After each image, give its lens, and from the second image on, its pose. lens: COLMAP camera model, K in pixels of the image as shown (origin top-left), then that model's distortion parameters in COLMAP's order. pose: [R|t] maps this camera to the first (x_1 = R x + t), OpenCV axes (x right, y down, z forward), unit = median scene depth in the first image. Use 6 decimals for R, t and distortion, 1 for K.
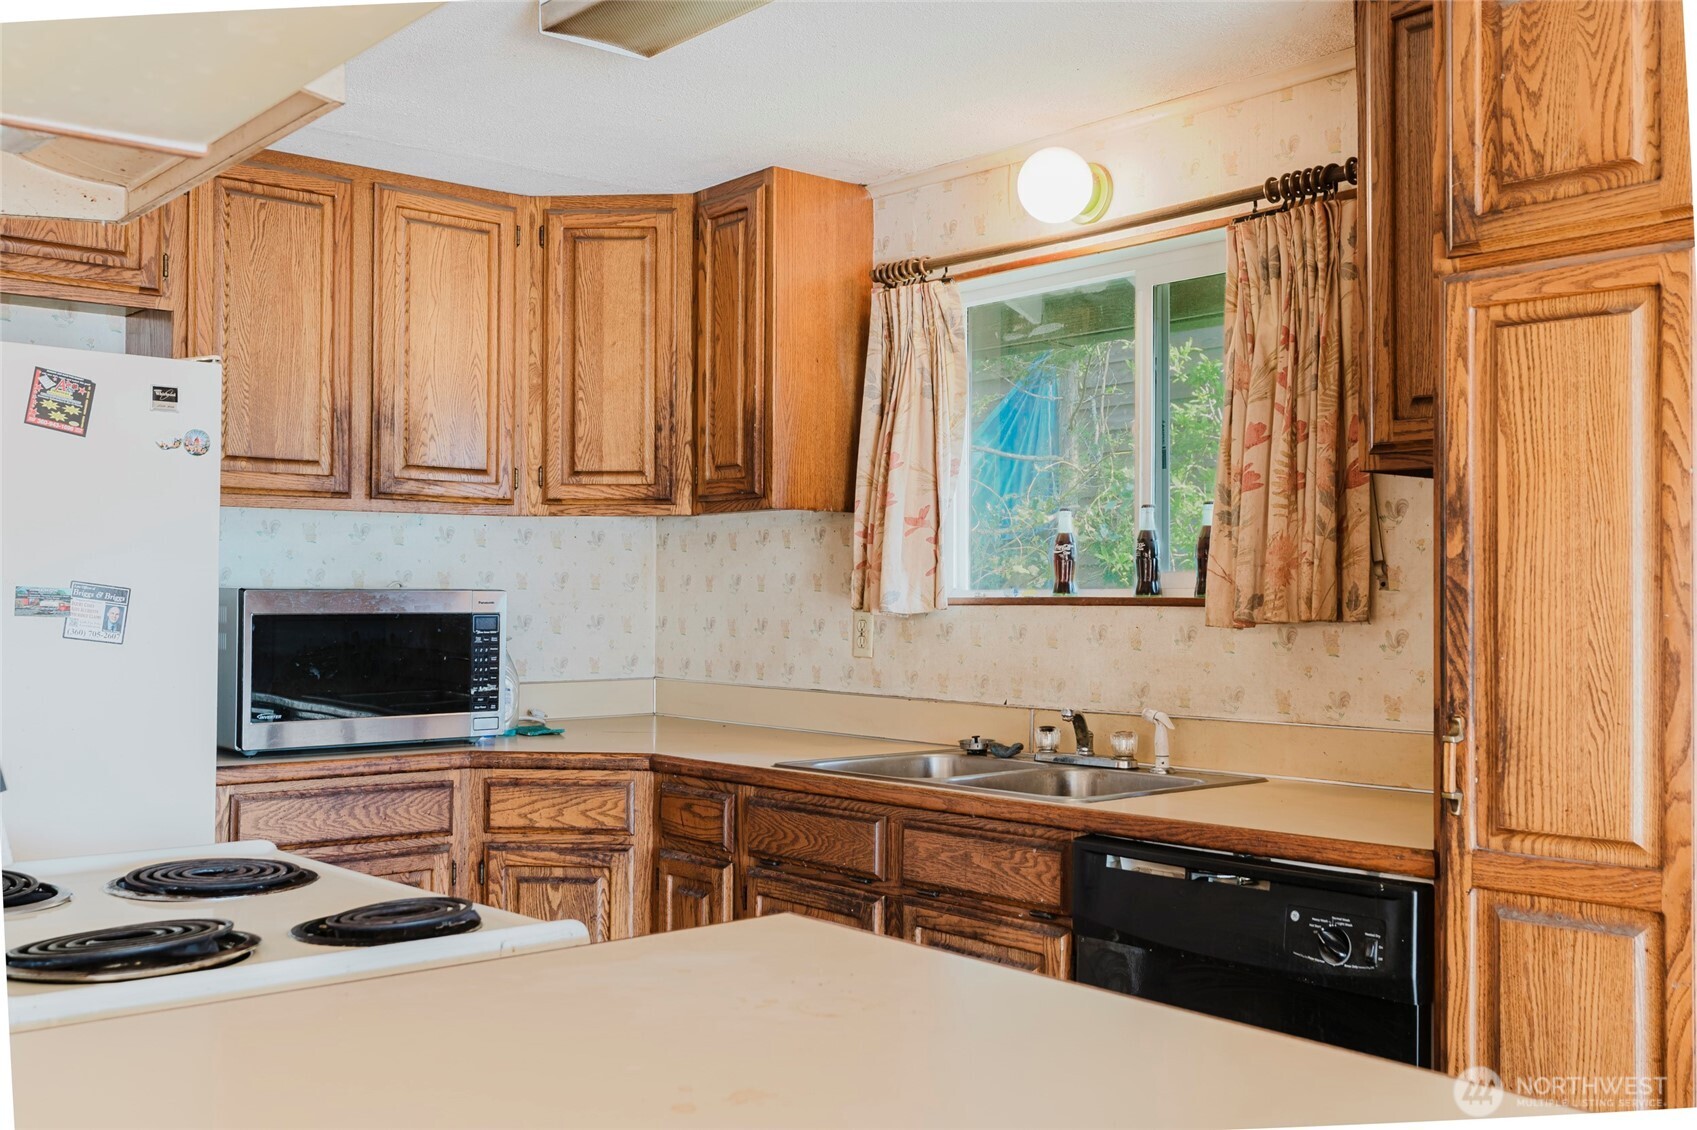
lens RADIAL K [[1595.3, 0, 852.2], [0, 1595.3, 571.7], [0, 0, 1]] dist [-0.006306, 0.000000]
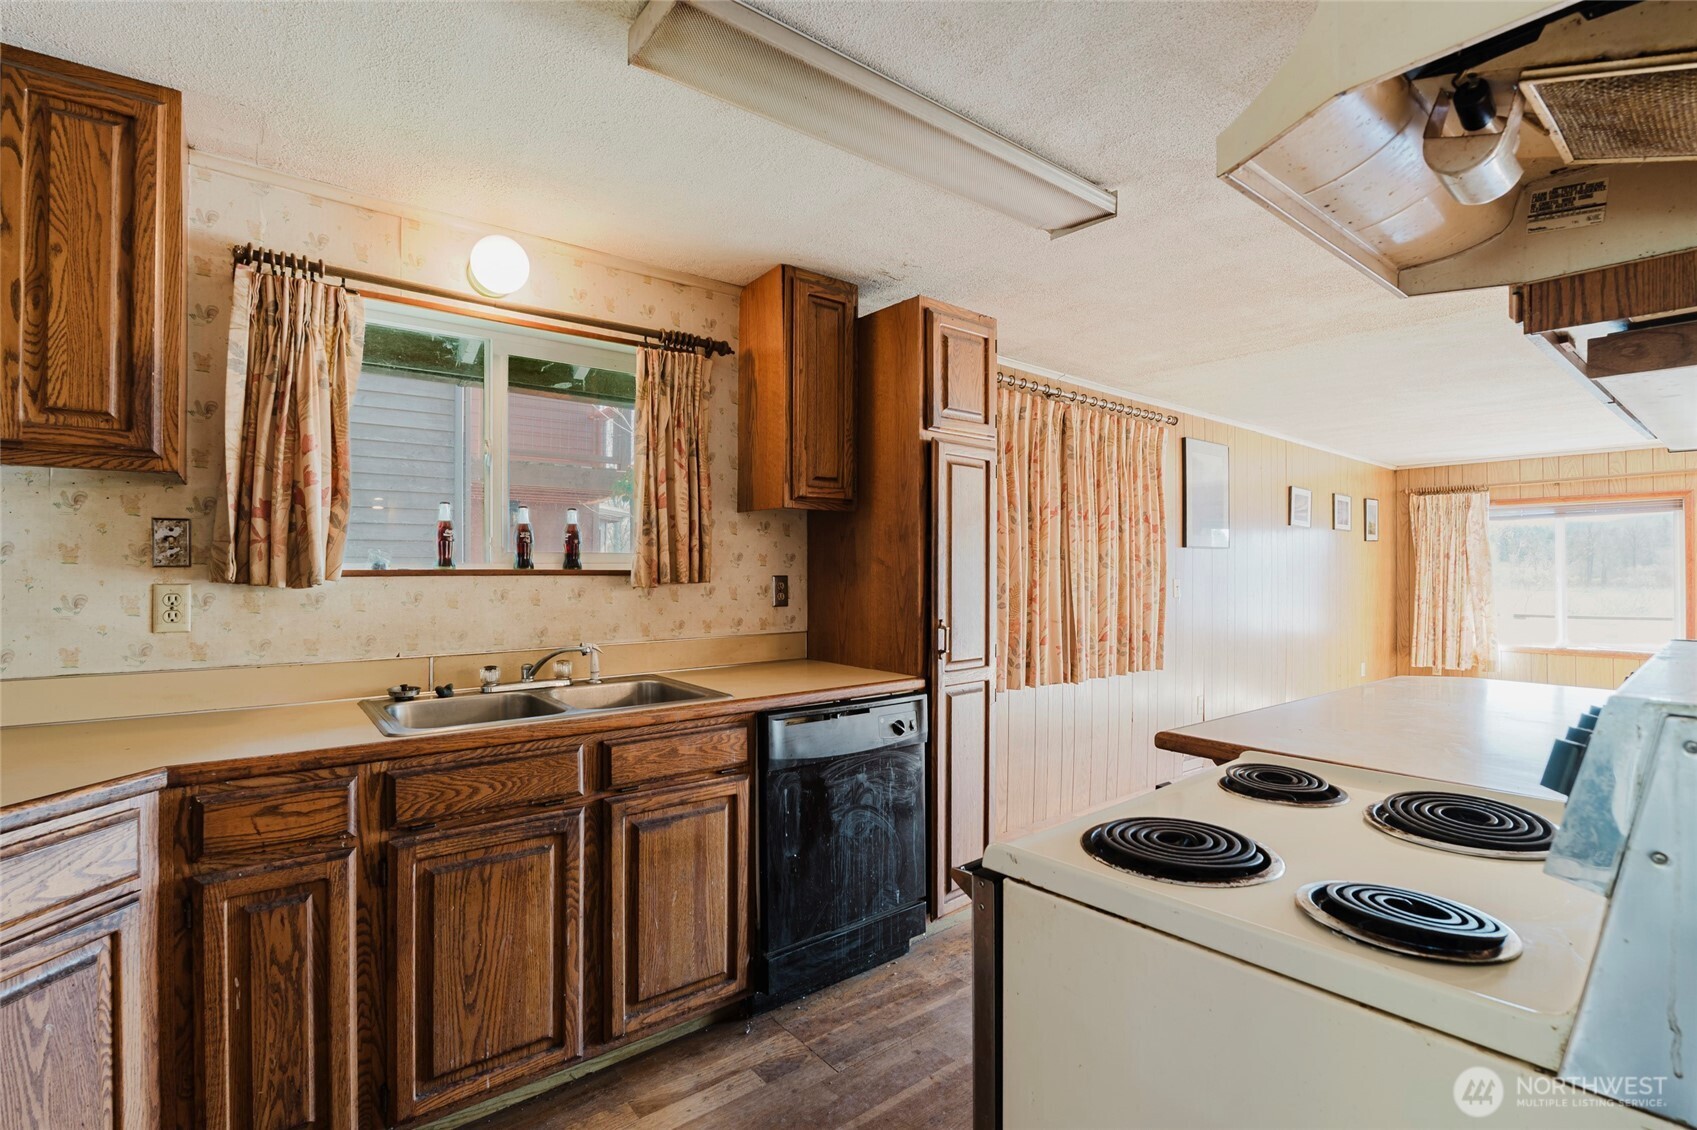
lens RADIAL K [[792.4, 0, 859.0], [0, 792.4, 562.6], [0, 0, 1]] dist [-0.002553, -0.000299]
pose [[0.056032, 0.001524, 0.998428, -0.533752], [-0.021214, 0.999775, -0.000335, 0.003527], [-0.998204, -0.021162, 0.056052, 0.665275]]
